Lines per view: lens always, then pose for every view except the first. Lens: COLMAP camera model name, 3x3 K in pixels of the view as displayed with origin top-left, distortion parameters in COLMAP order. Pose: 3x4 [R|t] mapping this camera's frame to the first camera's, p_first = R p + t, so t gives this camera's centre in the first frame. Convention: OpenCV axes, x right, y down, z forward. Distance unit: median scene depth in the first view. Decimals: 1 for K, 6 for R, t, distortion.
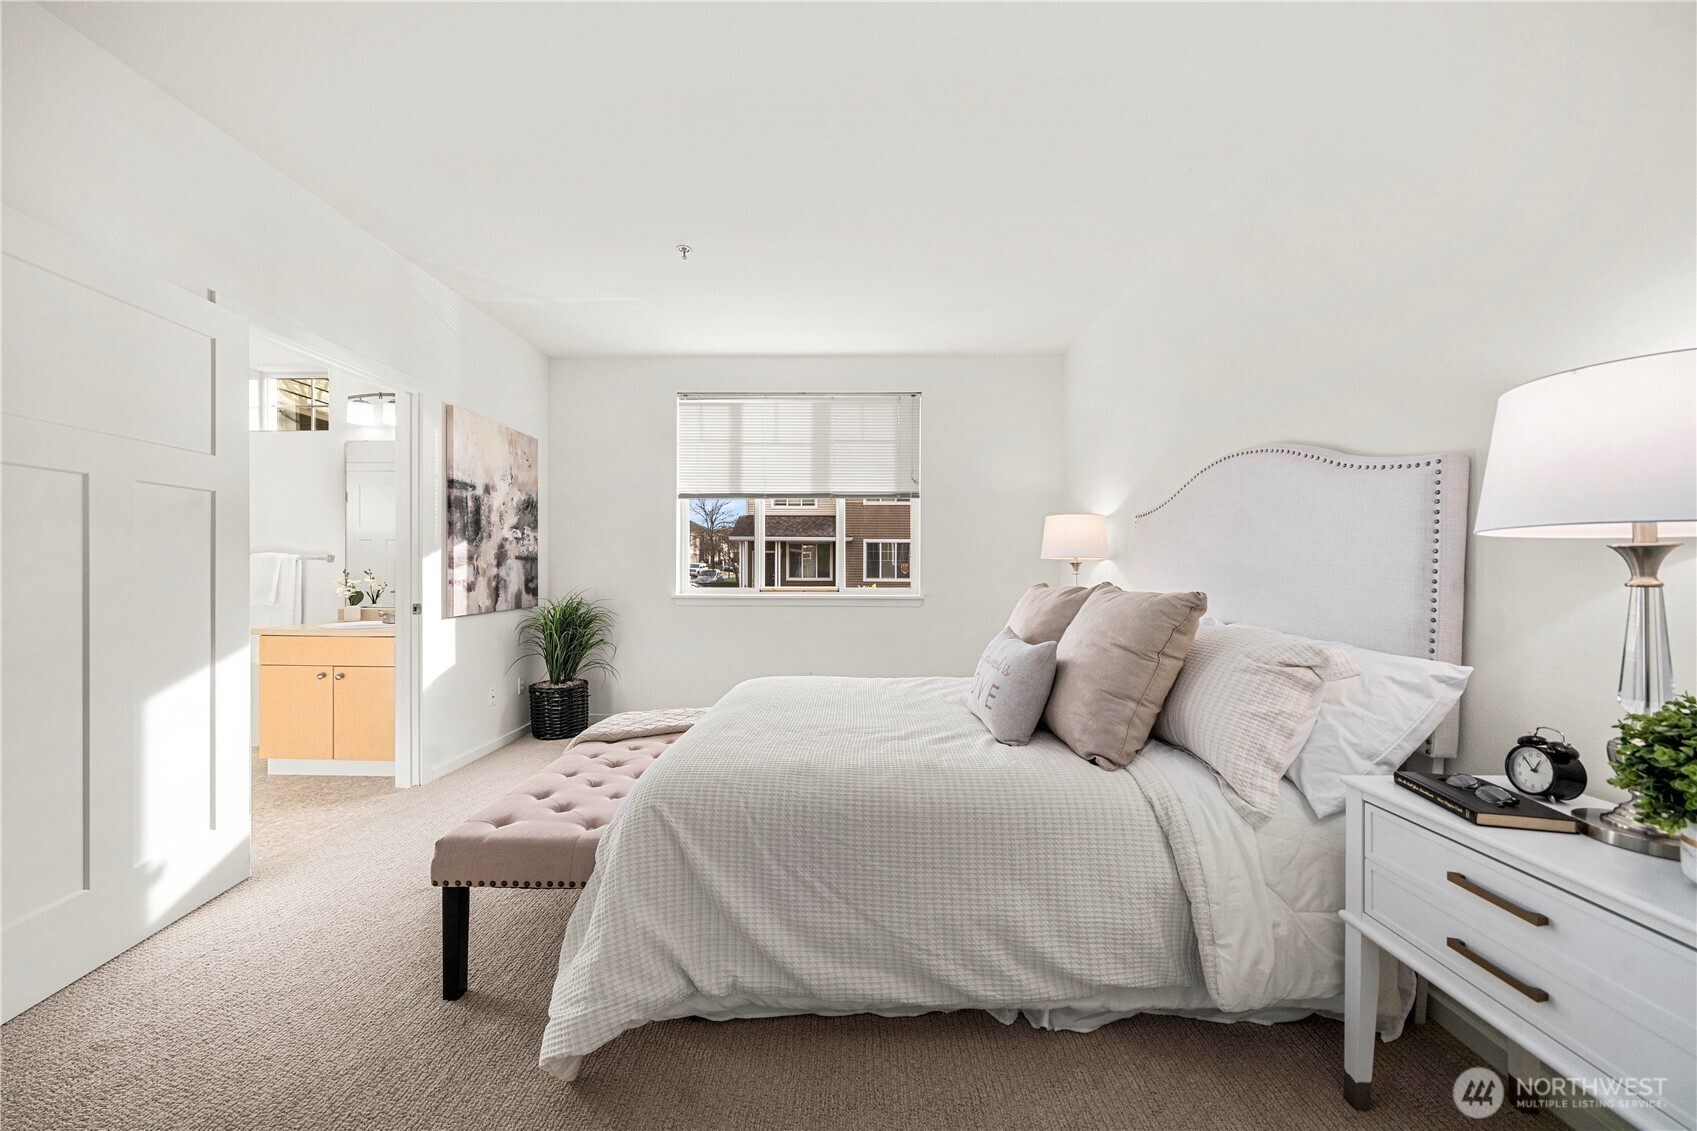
lens RADIAL K [[583.4, 0, 845.8], [0, 583.4, 567.3], [0, 0, 1]] dist [-0.004852, -0.000266]
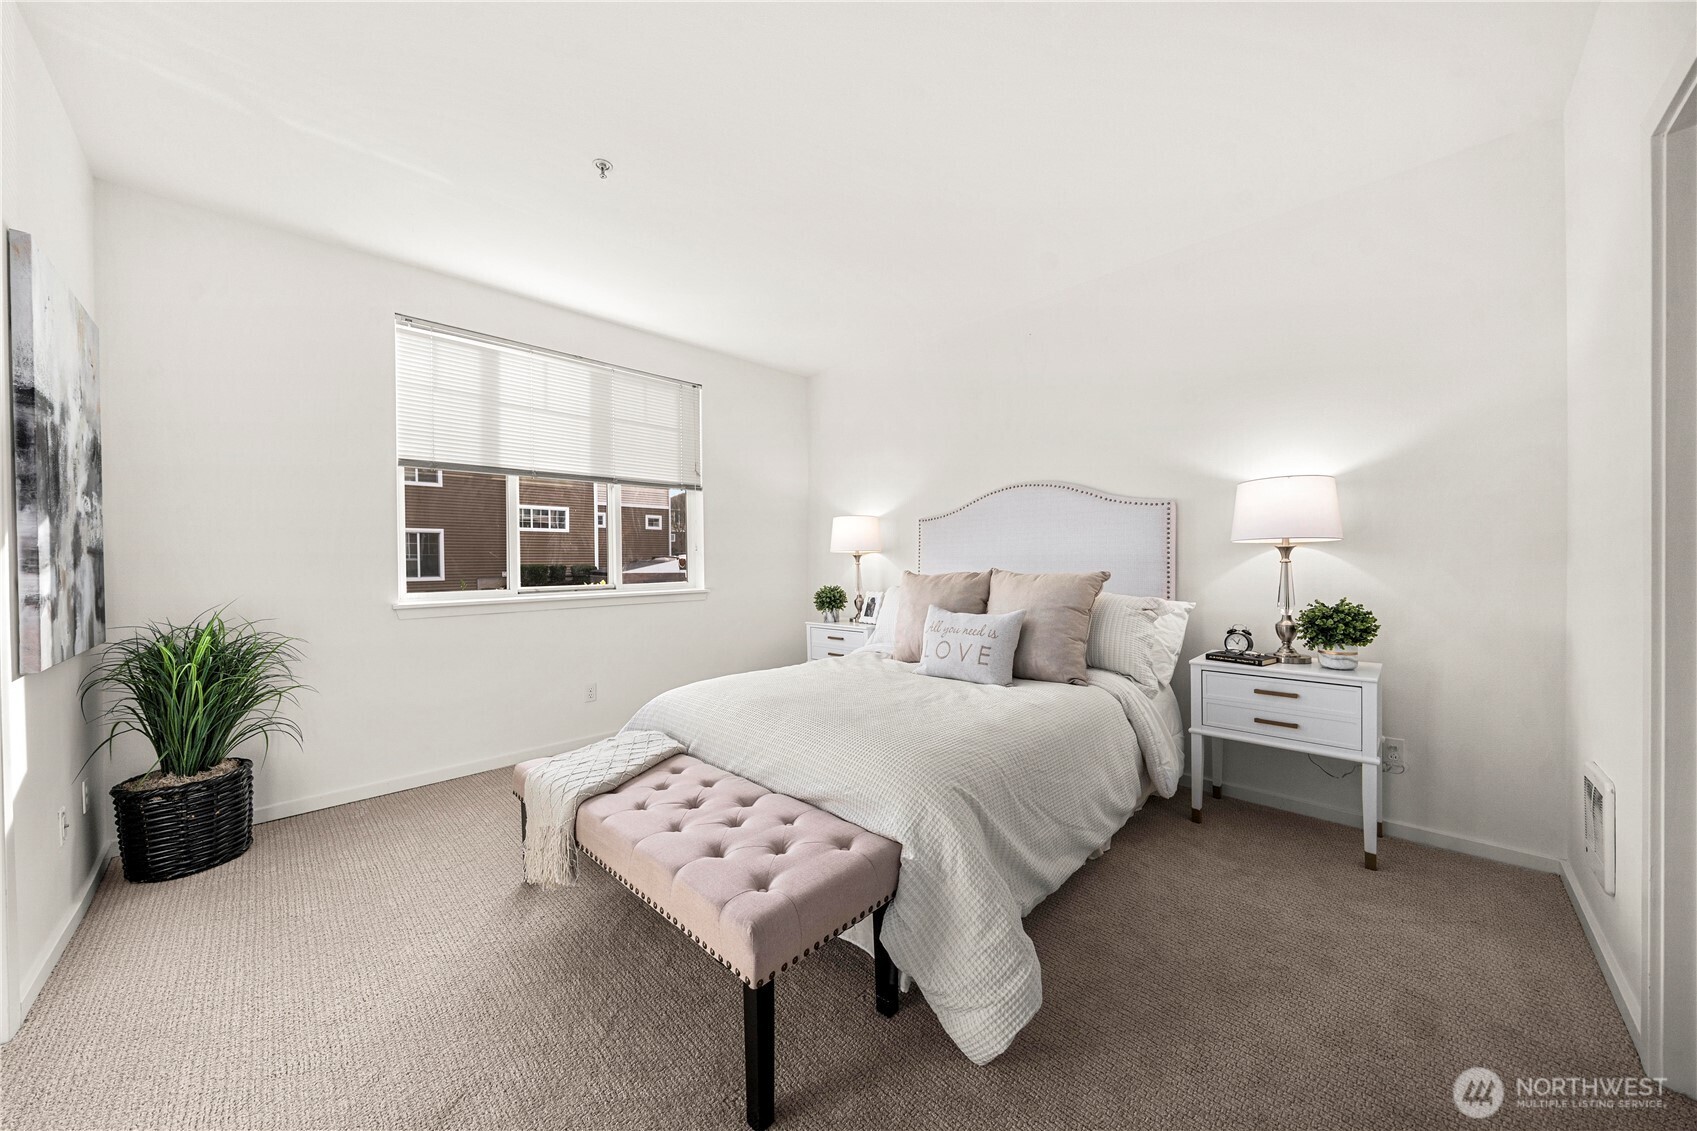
lens RADIAL K [[583.4, 0, 845.1], [0, 583.4, 556.8], [0, 0, 1]] dist [-0.004852, -0.000266]
pose [[0.692613, -0.006572, 0.721280, -0.505449], [0.011589, 0.999931, -0.002017, -0.002352], [-0.721216, 0.009756, 0.692641, 0.168308]]
